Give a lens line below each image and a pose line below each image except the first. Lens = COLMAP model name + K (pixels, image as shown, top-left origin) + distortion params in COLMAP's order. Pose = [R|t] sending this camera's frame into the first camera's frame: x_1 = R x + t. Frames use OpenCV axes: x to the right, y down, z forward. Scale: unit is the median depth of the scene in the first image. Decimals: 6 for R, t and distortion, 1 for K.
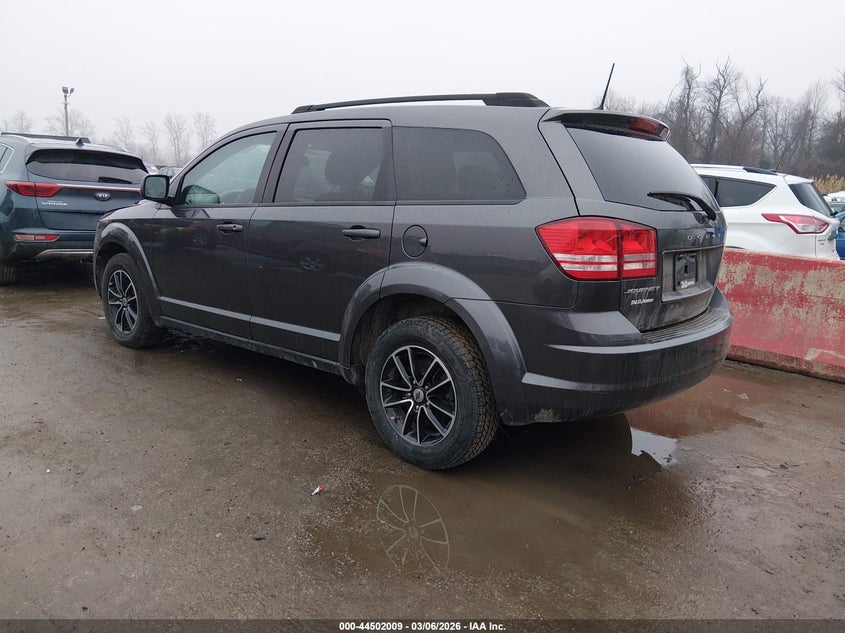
lens RADIAL K [[636.2, 0, 422.5], [0, 636.2, 316.5], [0, 0, 1]] dist [0.039346, -0.004127]
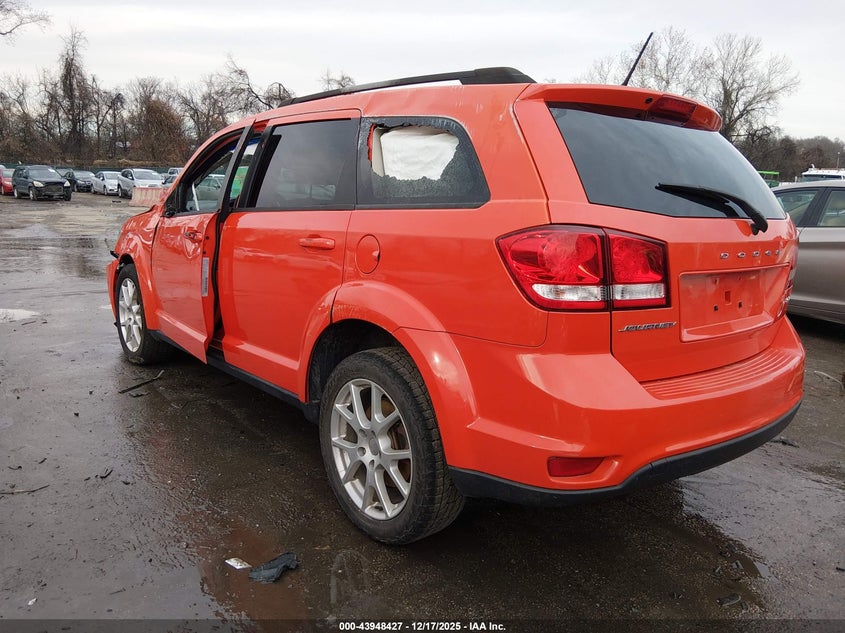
lens RADIAL K [[636.2, 0, 422.5], [0, 636.2, 316.5], [0, 0, 1]] dist [0.039346, -0.004127]
pose [[0.980007, 0.036281, -0.195625, 0.221136], [-0.040997, 0.998957, -0.020108, -0.025479], [0.194691, 0.027726, 0.980473, 0.223147]]
